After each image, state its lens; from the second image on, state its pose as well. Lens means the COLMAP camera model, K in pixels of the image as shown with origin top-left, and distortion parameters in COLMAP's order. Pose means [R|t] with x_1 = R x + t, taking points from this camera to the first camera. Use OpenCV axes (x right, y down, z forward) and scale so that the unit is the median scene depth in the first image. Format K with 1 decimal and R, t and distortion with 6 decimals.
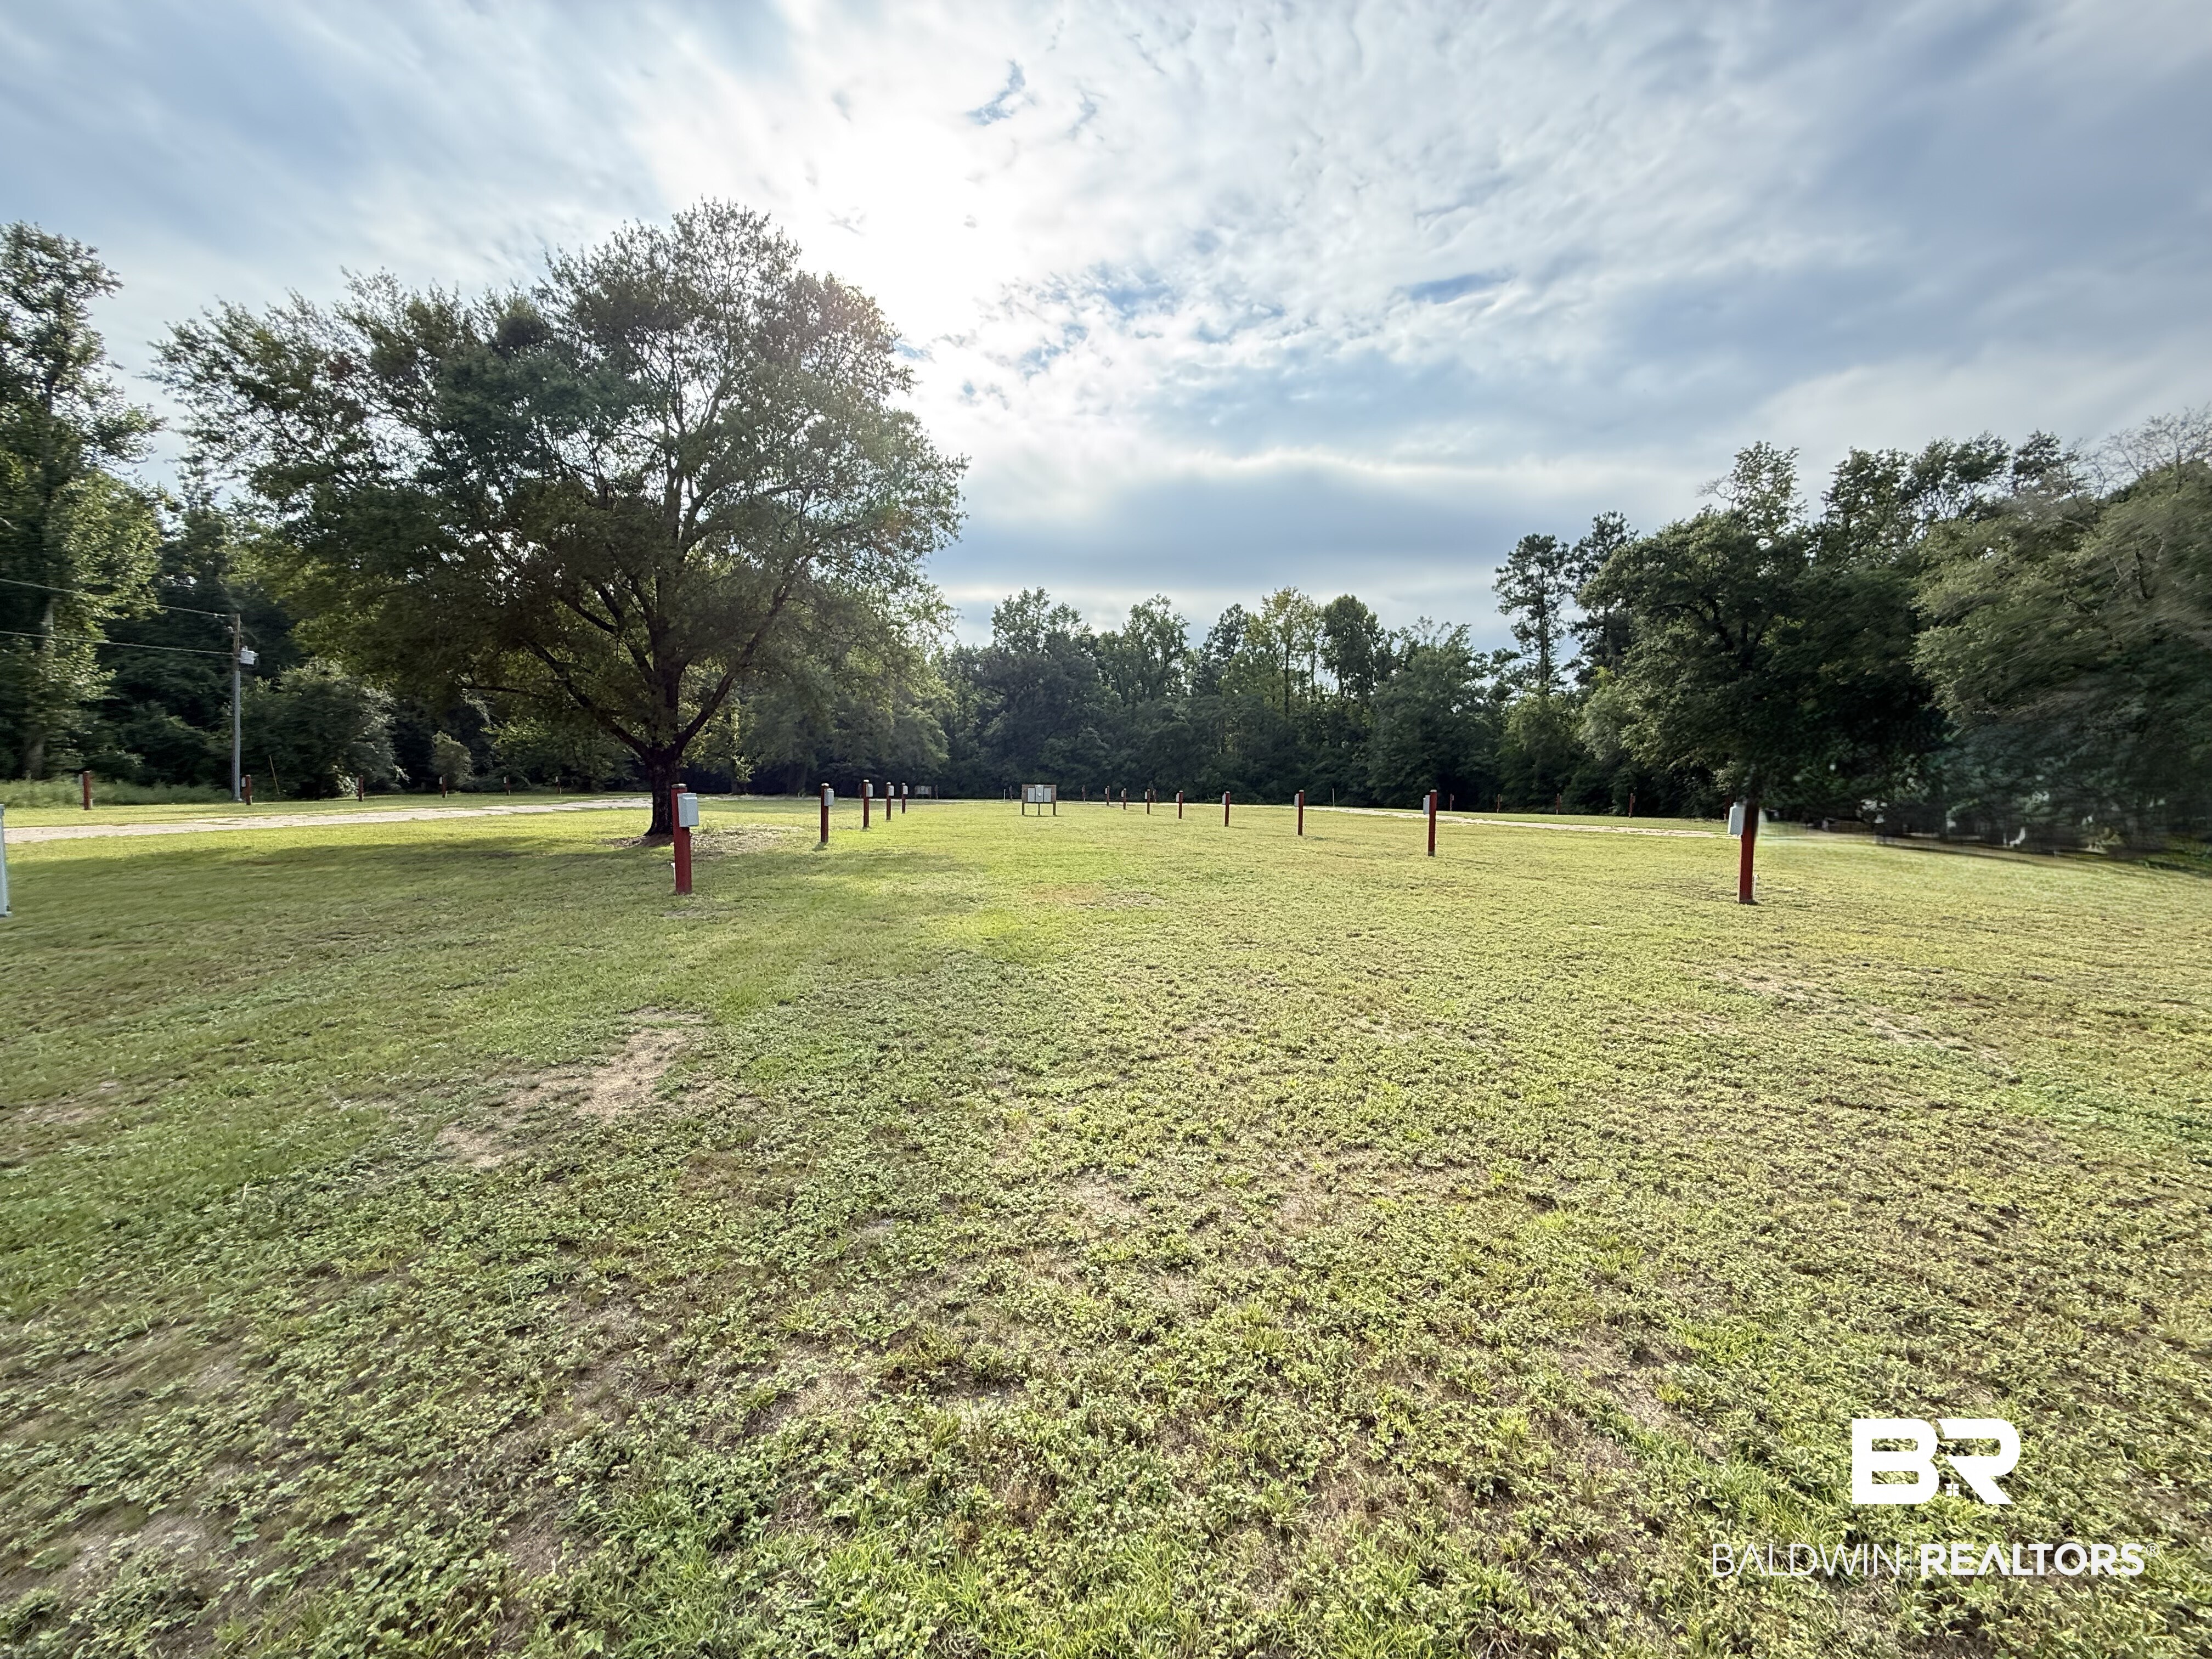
lens RADIAL K [[885.7, 0, 1106.0], [0, 885.7, 829.5], [0, 0, 1]] dist [-0.002930, -0.000459]
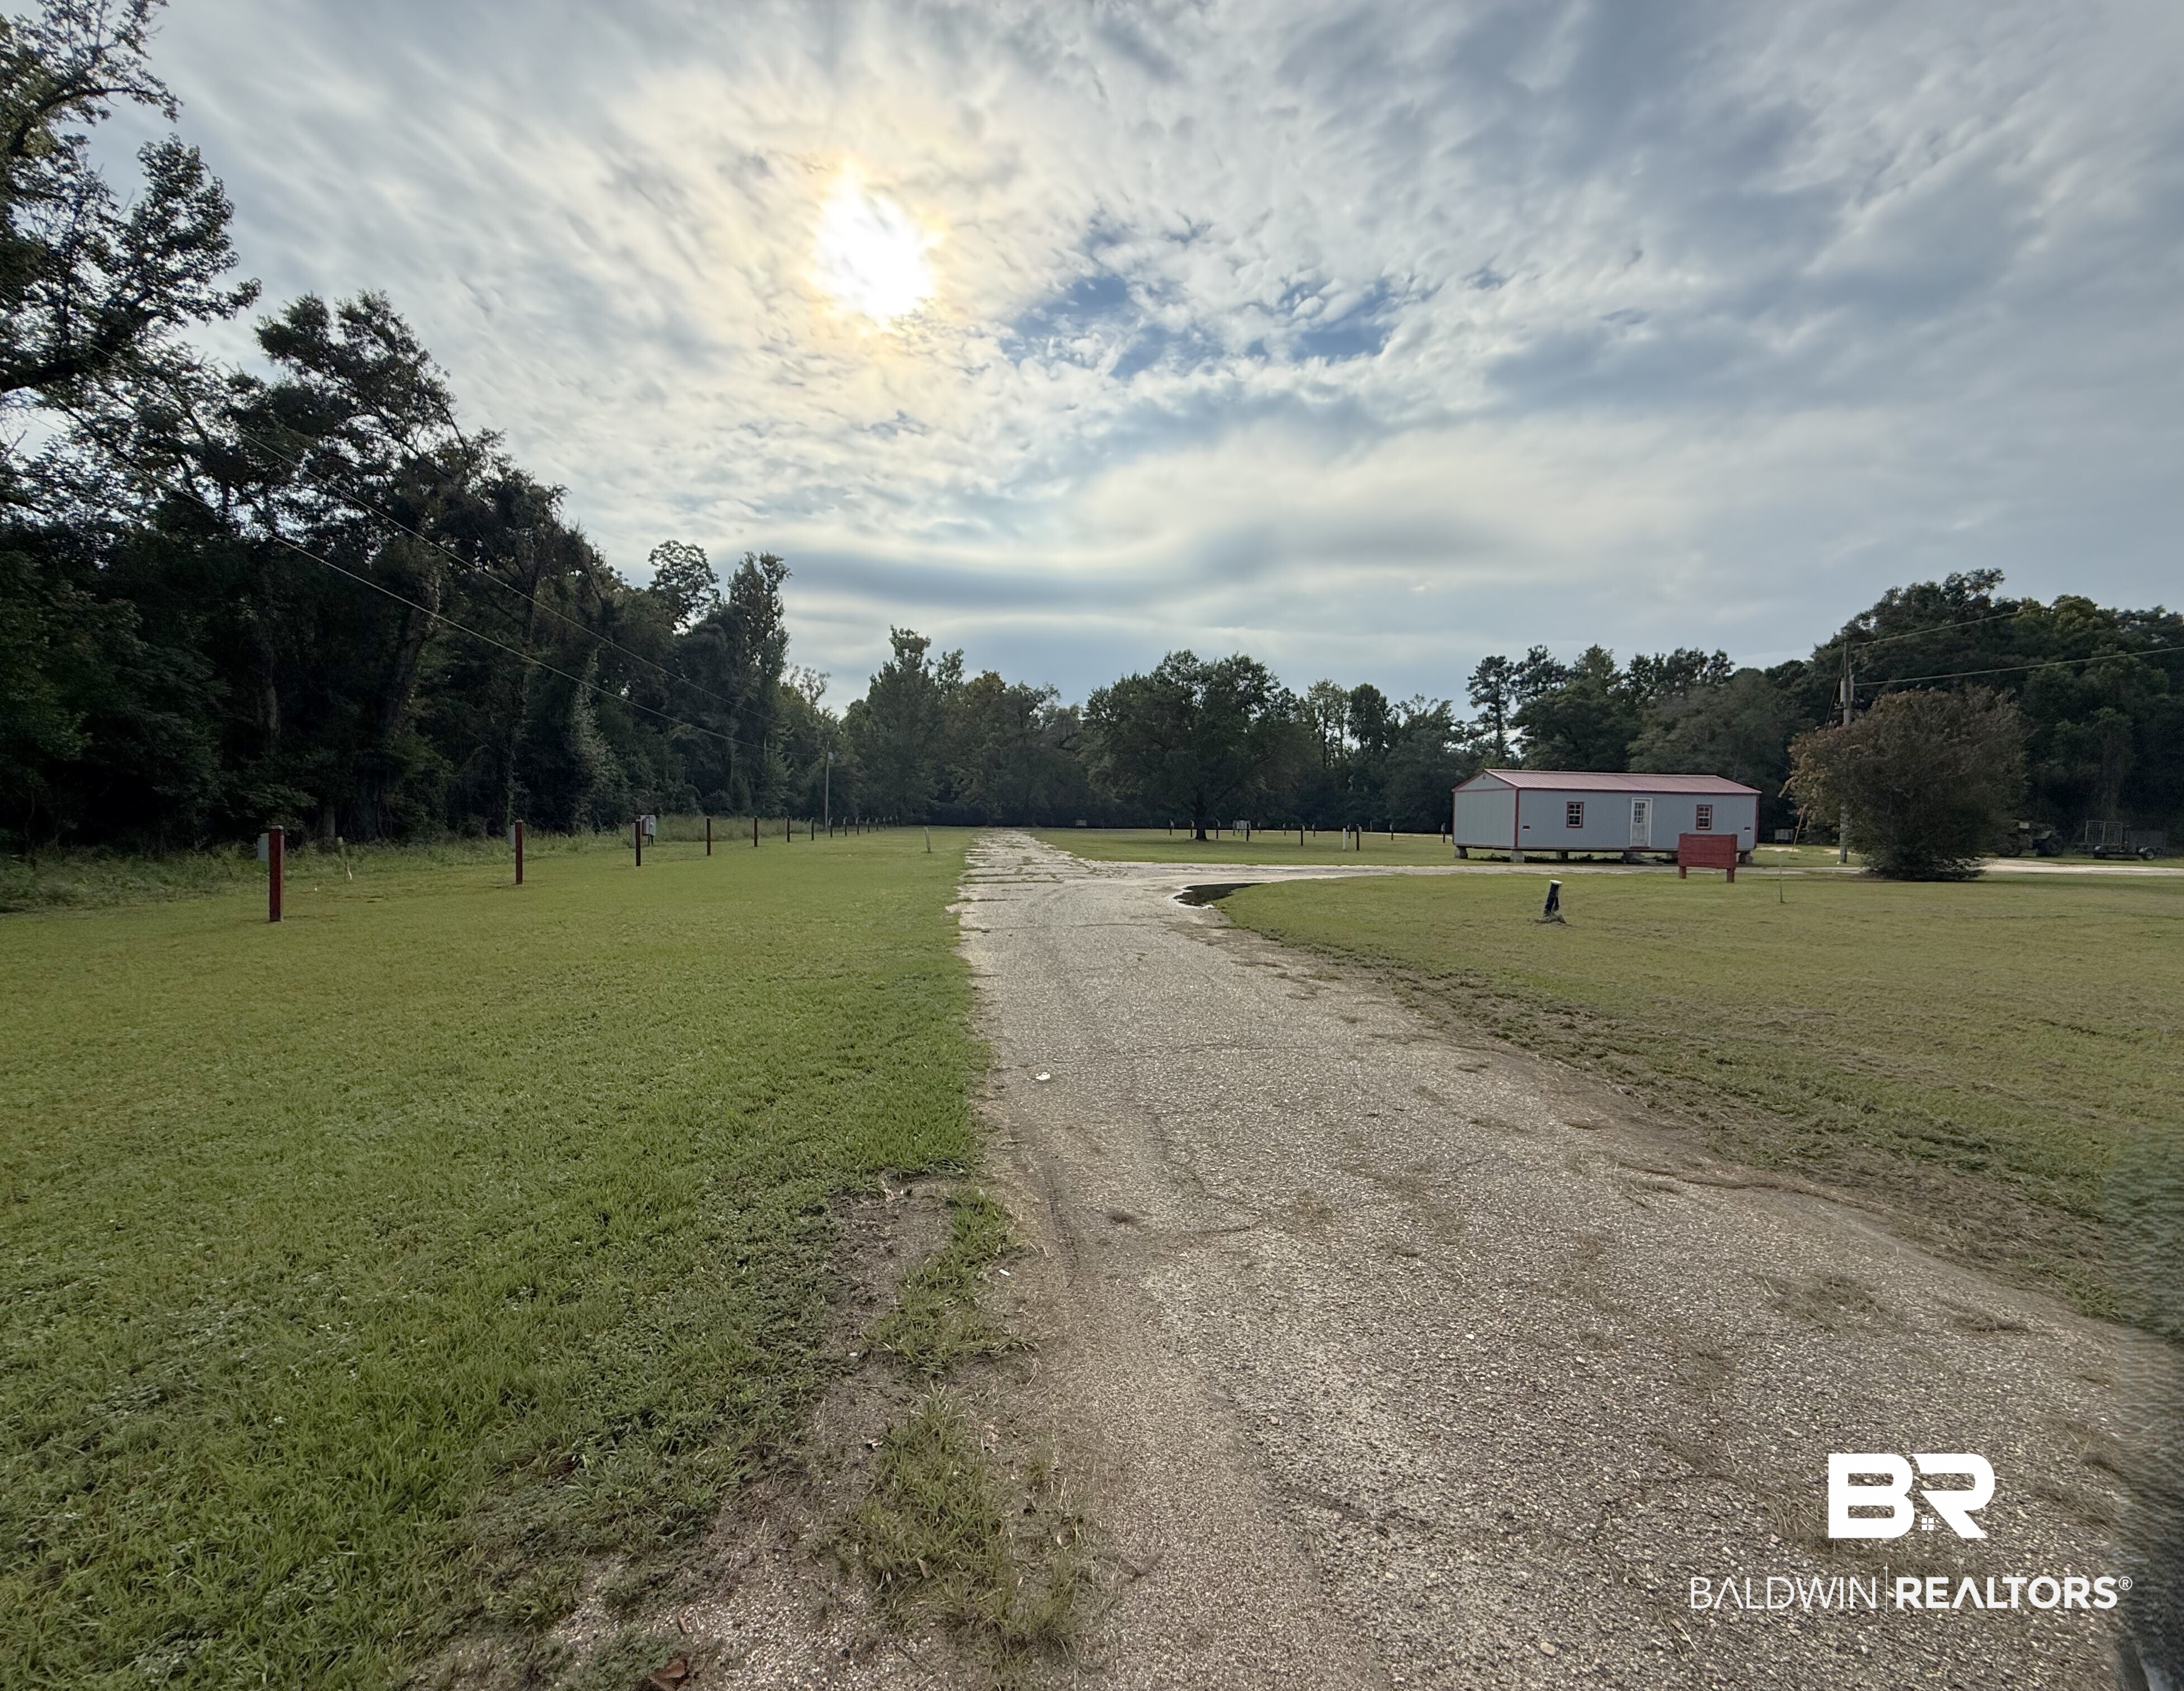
lens RADIAL K [[1026.0, 0, 1092.0], [0, 1026.0, 845.5], [0, 0, 1]] dist [-0.032674, -0.000087]
pose [[0.998561, -0.007250, 0.053129, -0.232631], [0.008260, 0.999789, -0.018827, 0.018491], [-0.052982, 0.019239, 0.998410, -0.550684]]
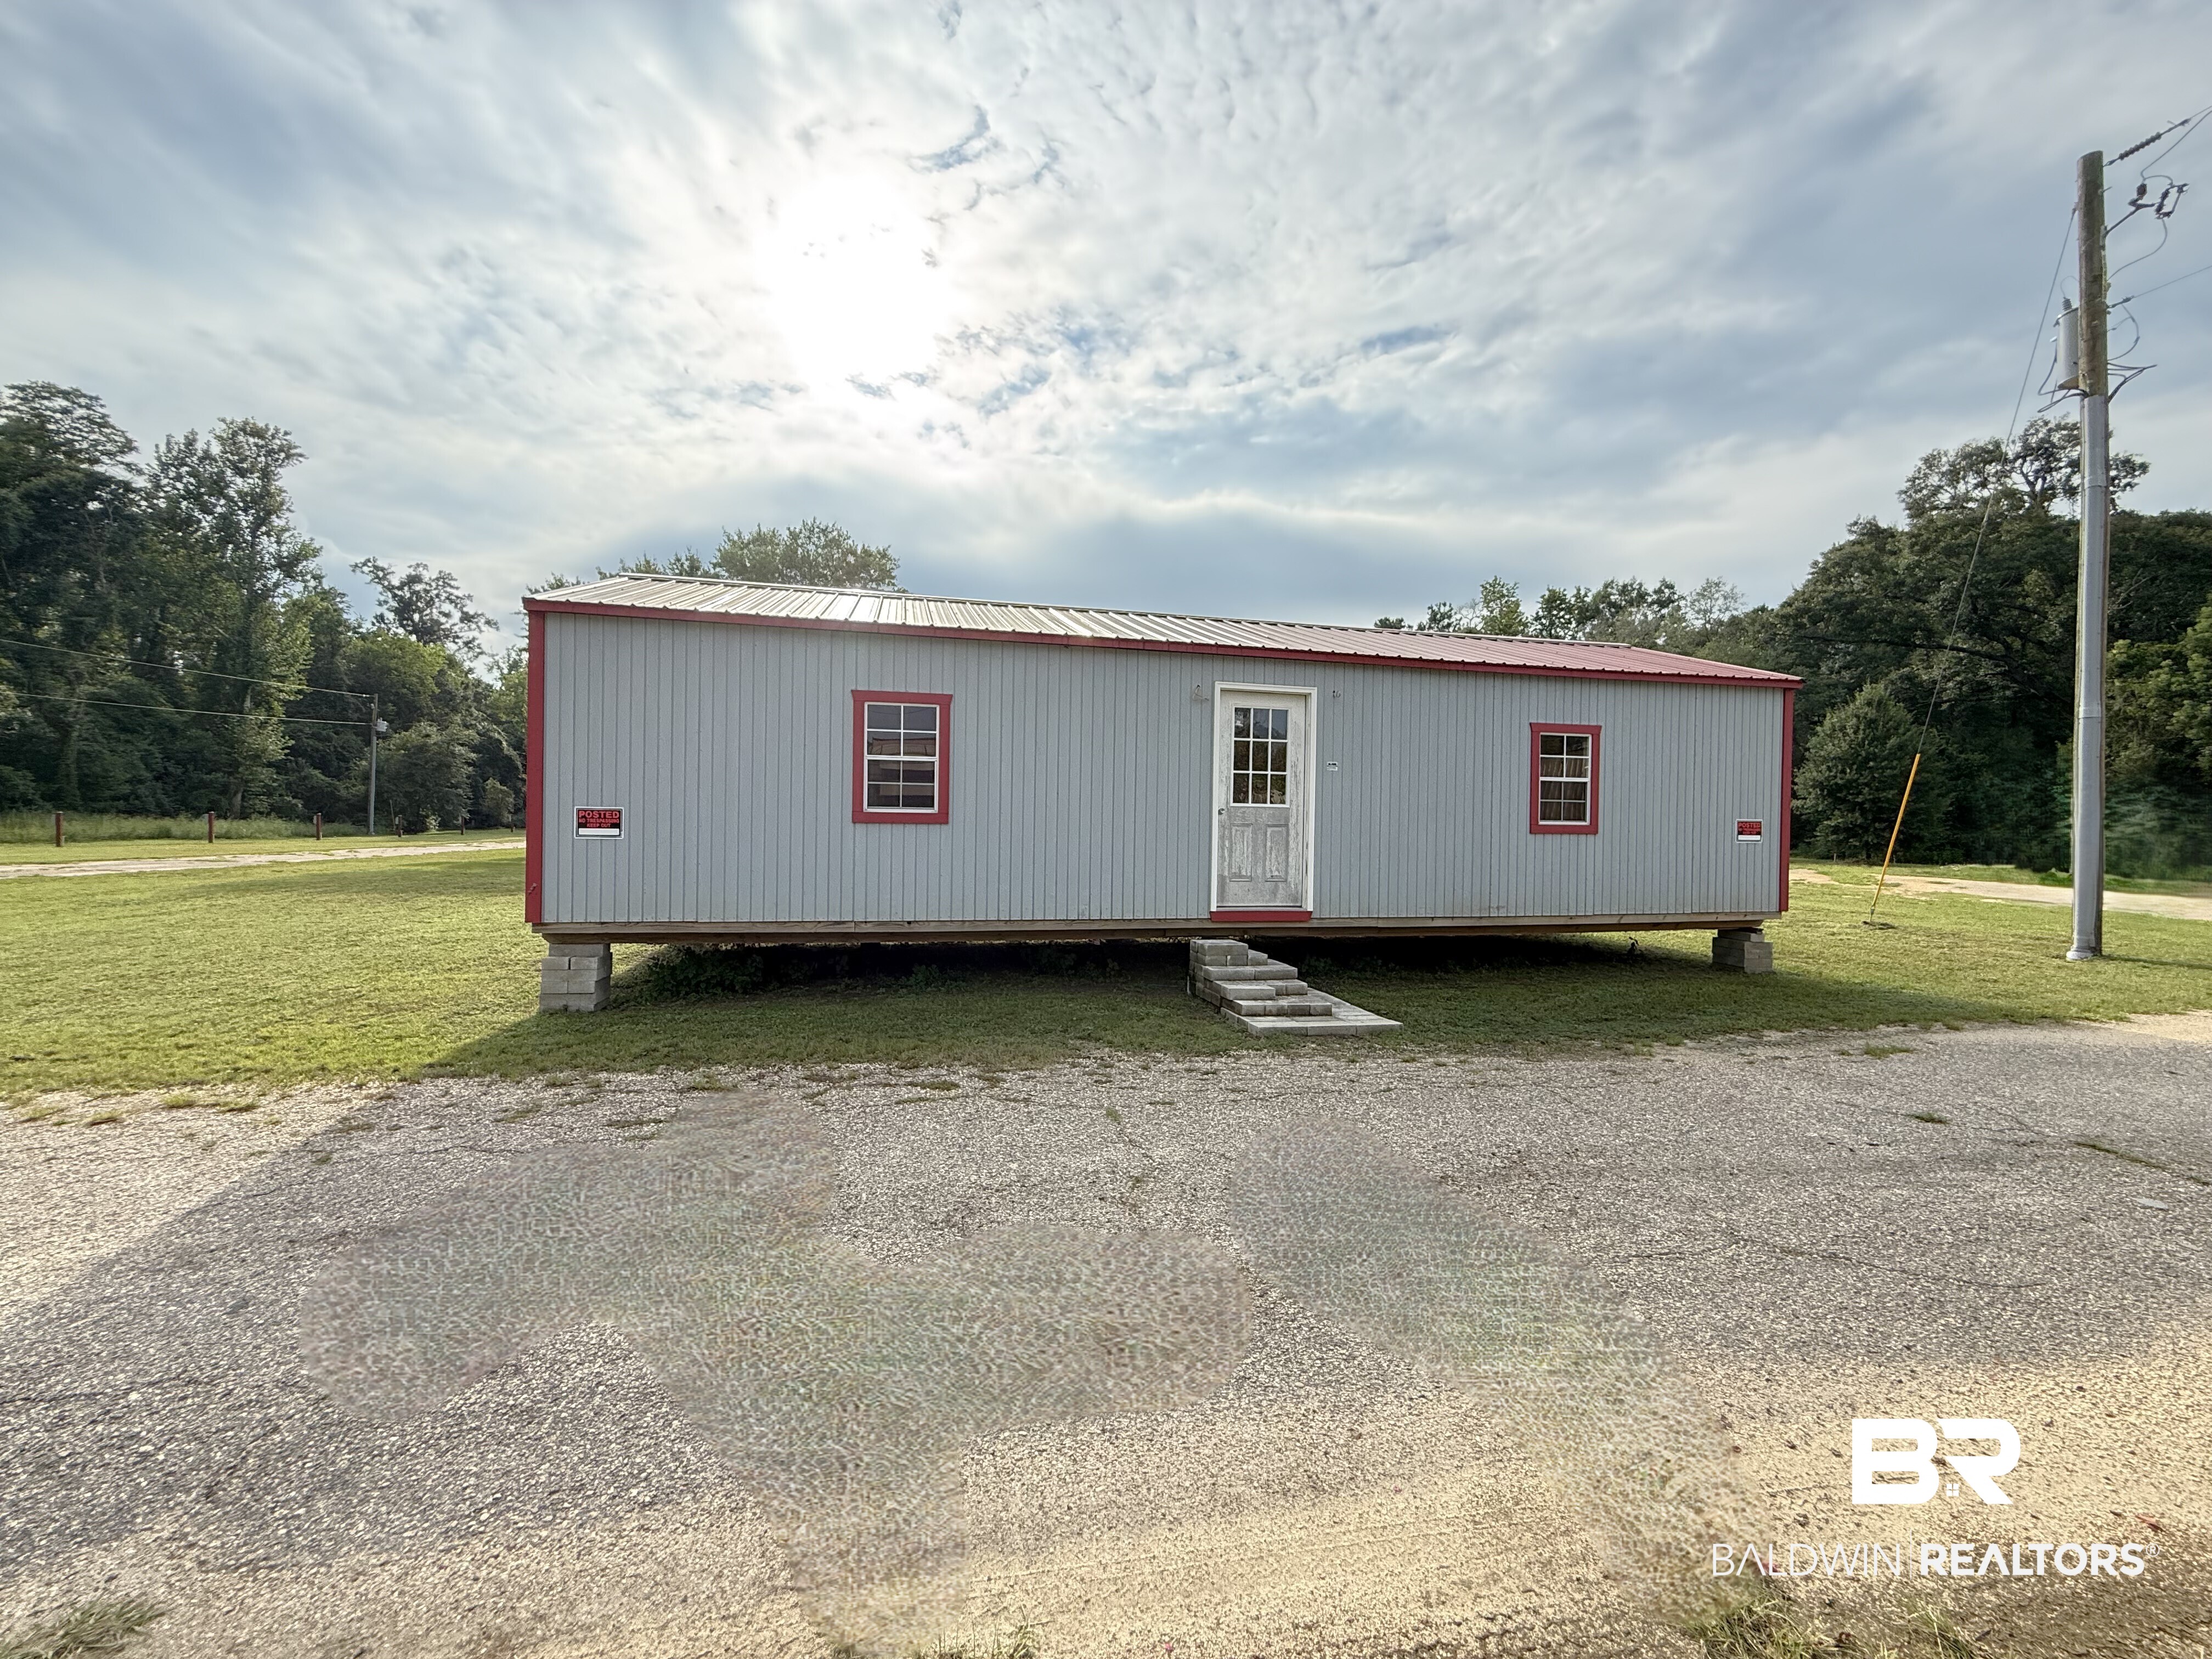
lens RADIAL K [[911.4, 0, 1117.5], [0, 911.4, 829.6], [0, 0, 1]] dist [-0.035534, 0.000012]
pose [[0.998615, -0.003541, 0.052495, 0.029020], [0.005535, 0.999267, -0.037889, 0.007668], [-0.052322, 0.038127, 0.997902, -0.182993]]
